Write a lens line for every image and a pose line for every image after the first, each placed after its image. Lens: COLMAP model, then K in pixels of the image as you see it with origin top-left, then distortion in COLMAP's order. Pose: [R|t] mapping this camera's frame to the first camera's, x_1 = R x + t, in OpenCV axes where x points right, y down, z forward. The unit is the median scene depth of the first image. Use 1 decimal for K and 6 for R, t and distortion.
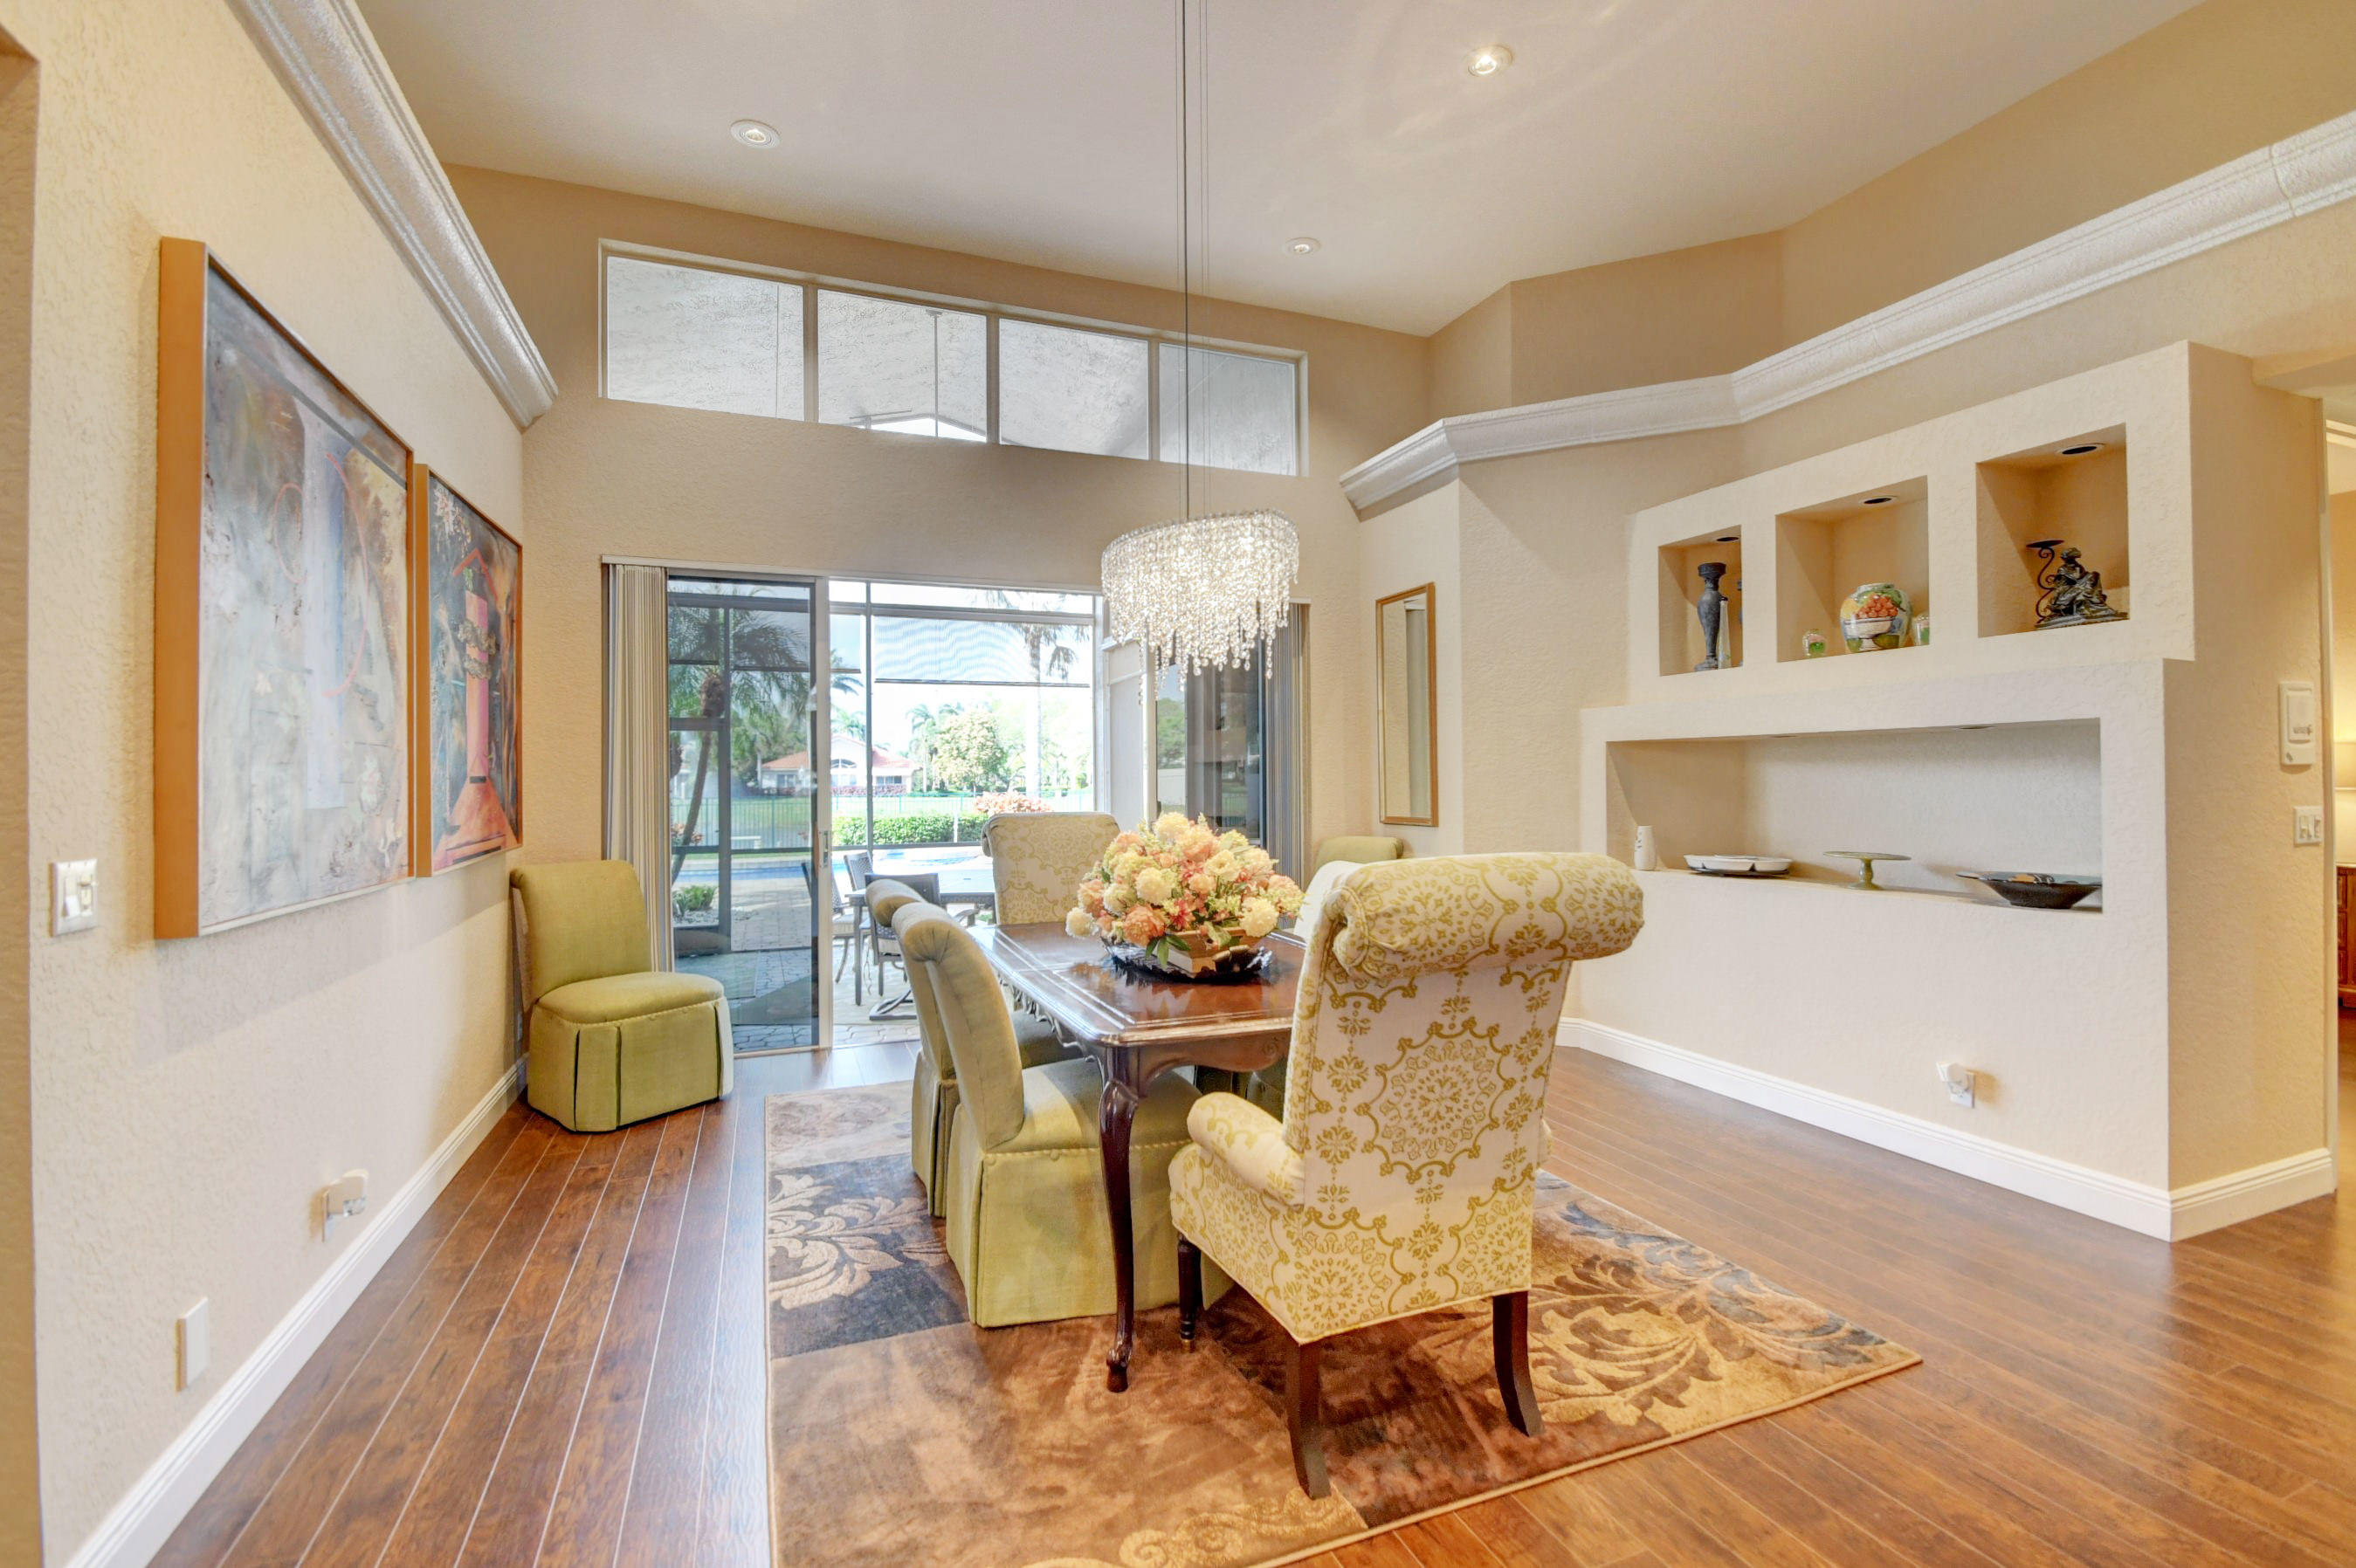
lens RADIAL K [[1037.0, 0, 1186.2], [0, 1037.0, 773.2], [0, 0, 1]] dist [0.005014, -0.009589]
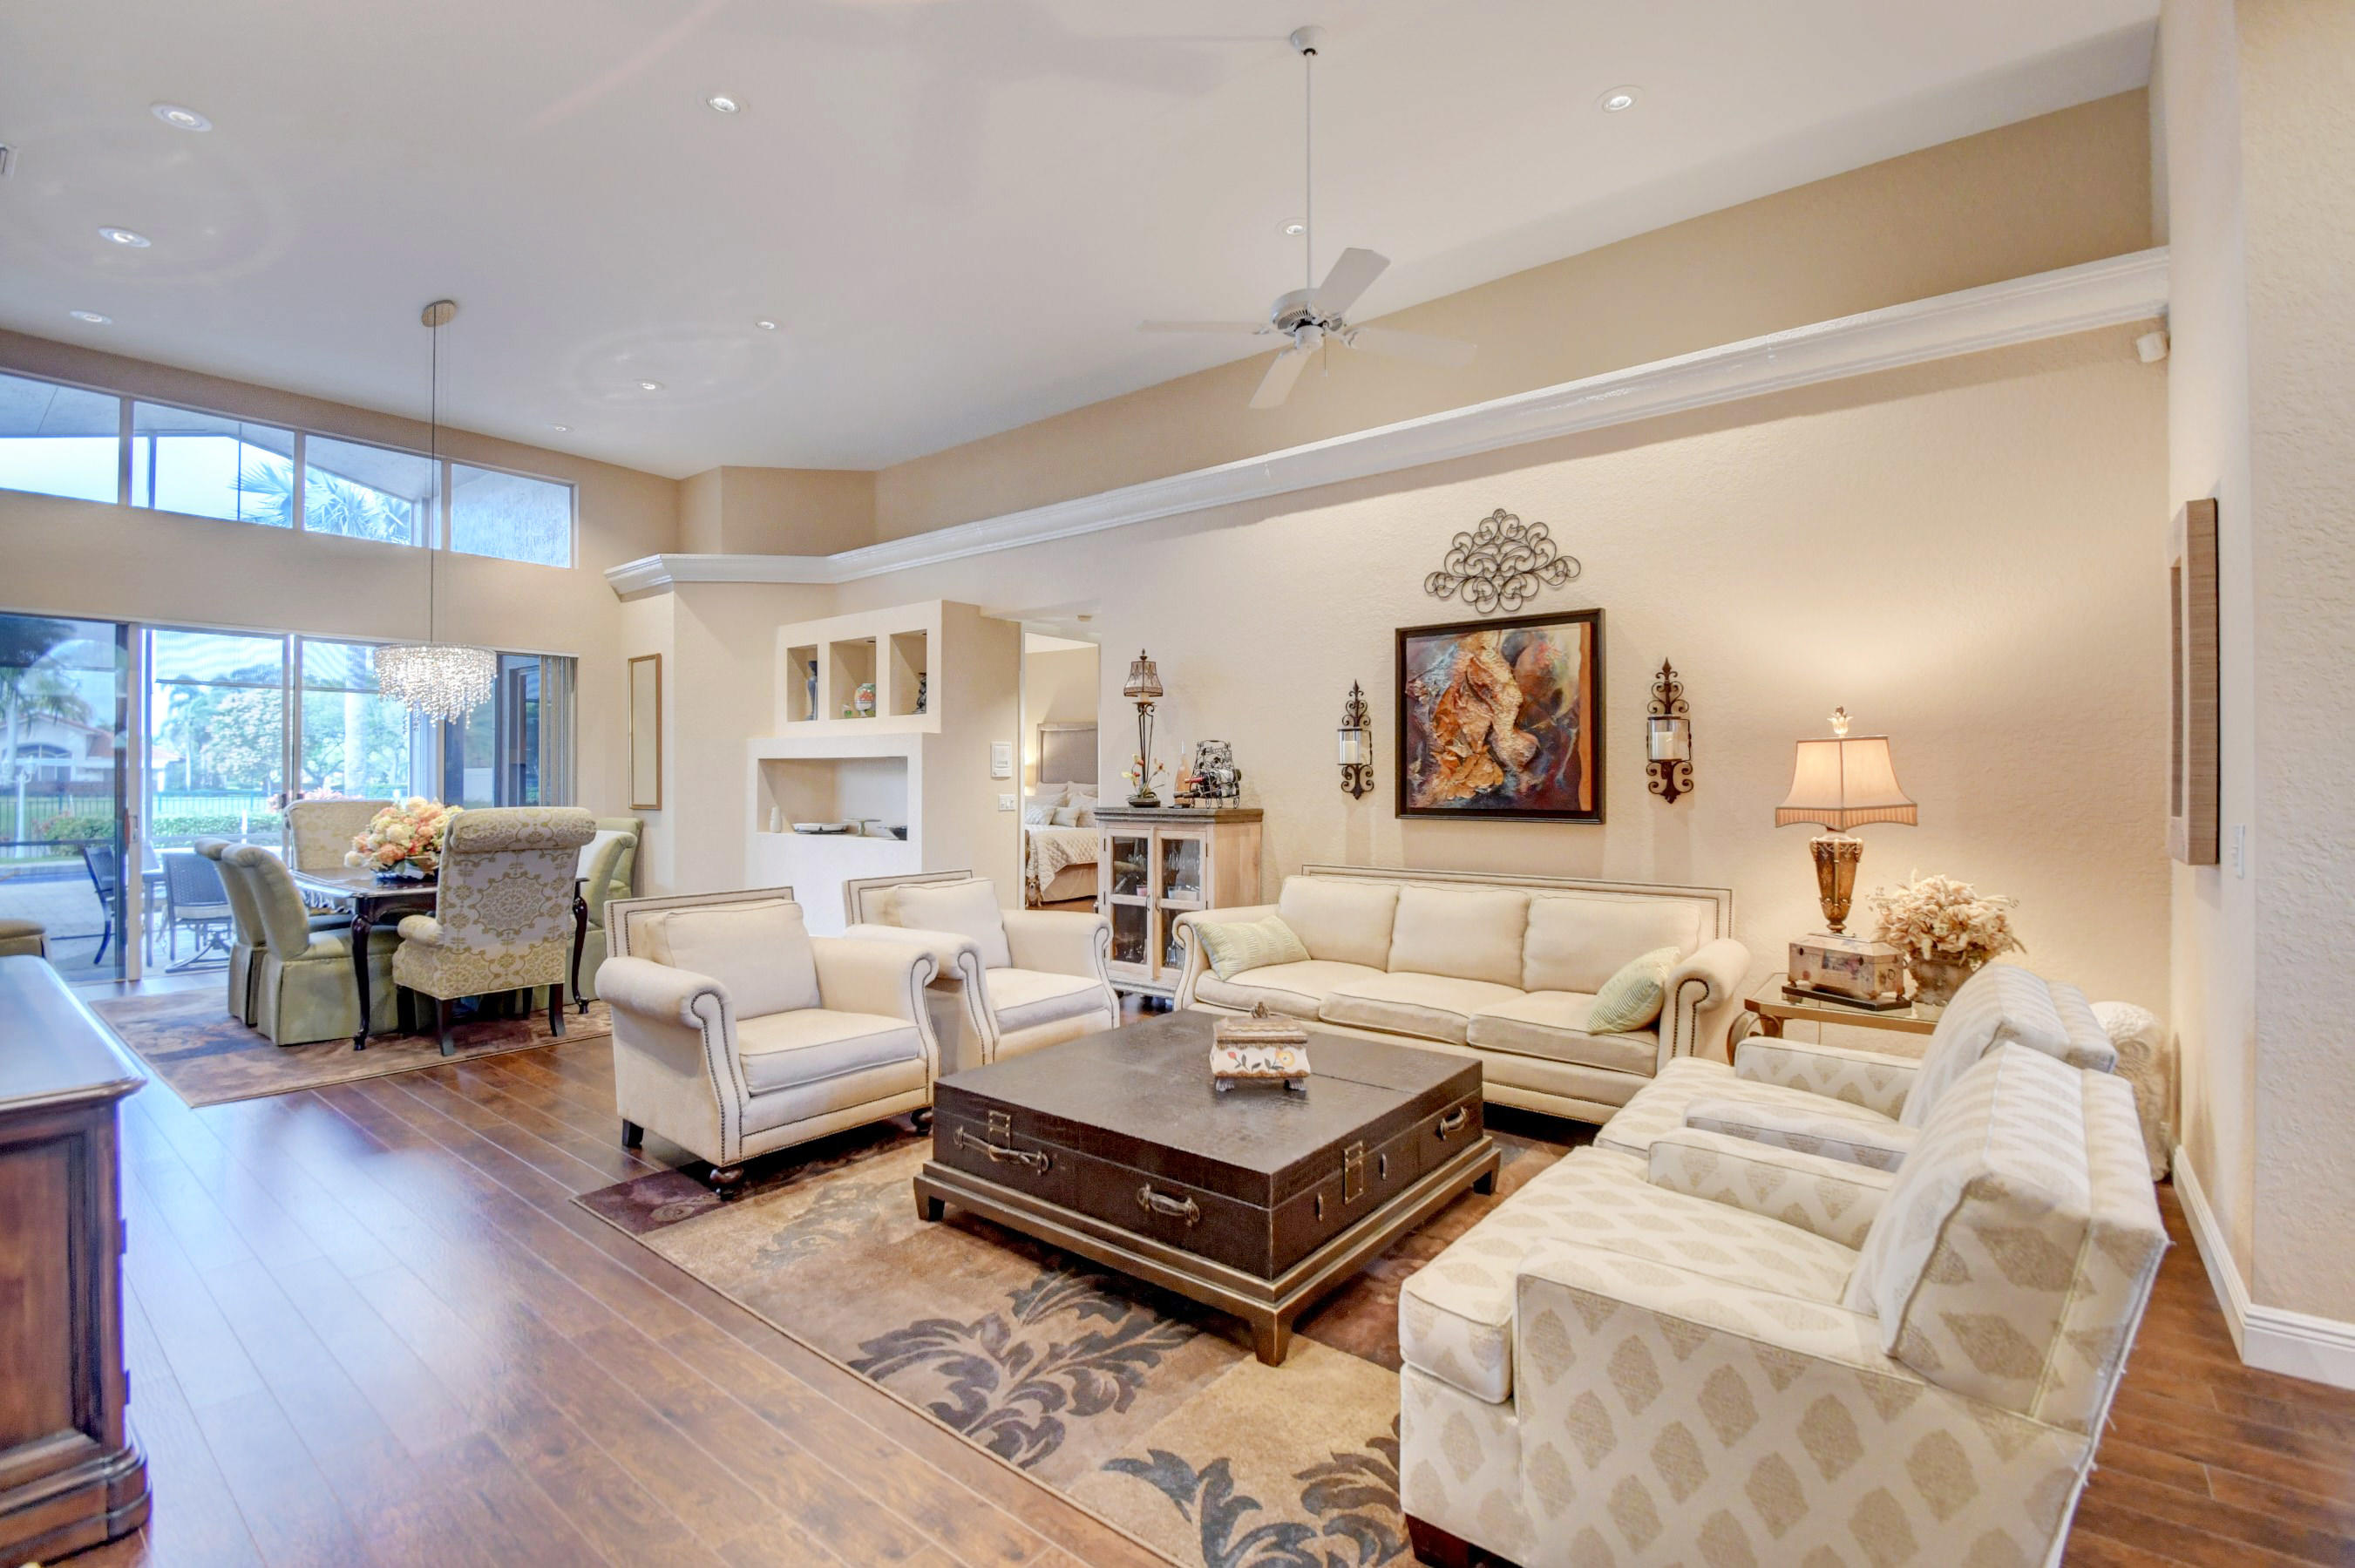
lens RADIAL K [[1036.7, 0, 1184.6], [0, 1036.7, 776.5], [0, 0, 1]] dist [0.005014, -0.009589]
pose [[0.866400, 0.010709, 0.499236, 0.237523], [-0.012015, 0.999928, -0.000597, -0.012024], [-0.499206, -0.005481, 0.866466, -1.217377]]
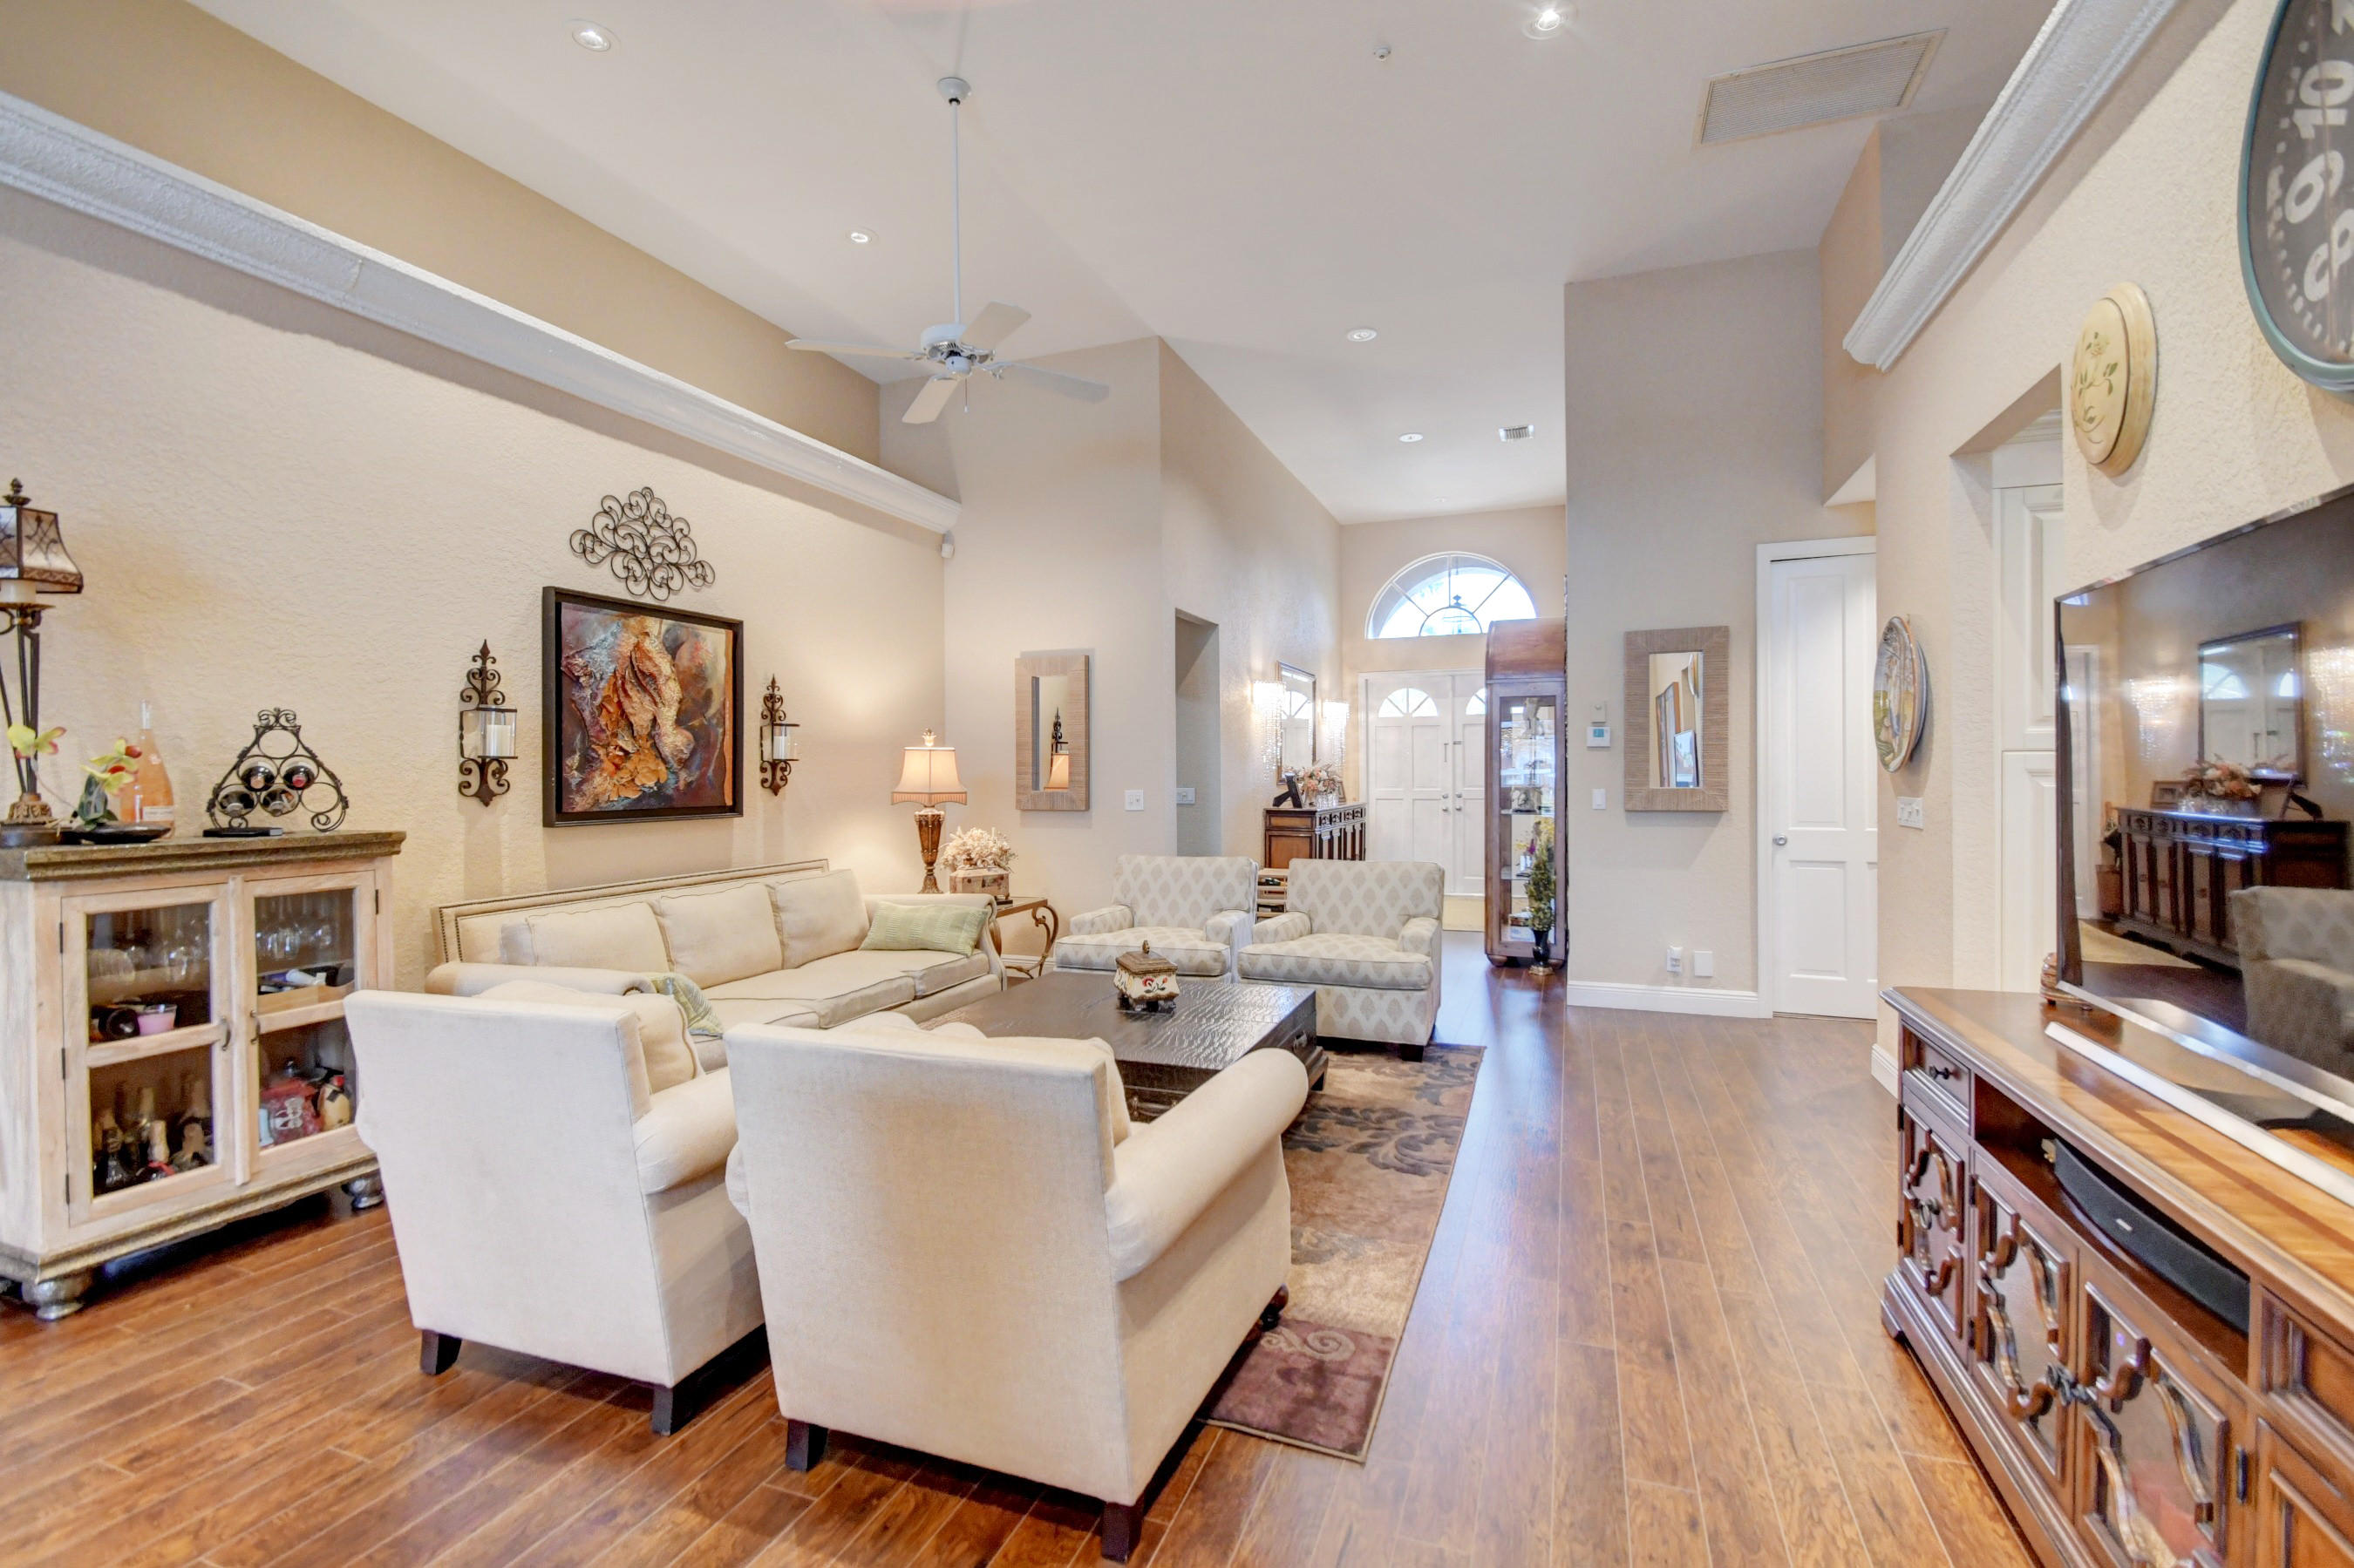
lens RADIAL K [[1036.1, 0, 1186.4], [0, 1036.1, 779.9], [0, 0, 1]] dist [0.005014, -0.009589]
pose [[-0.742014, 0.011120, 0.670292, -0.096729], [0.010186, 0.999934, -0.005312, 0.004704], [-0.670307, 0.002886, -0.742078, 0.413541]]
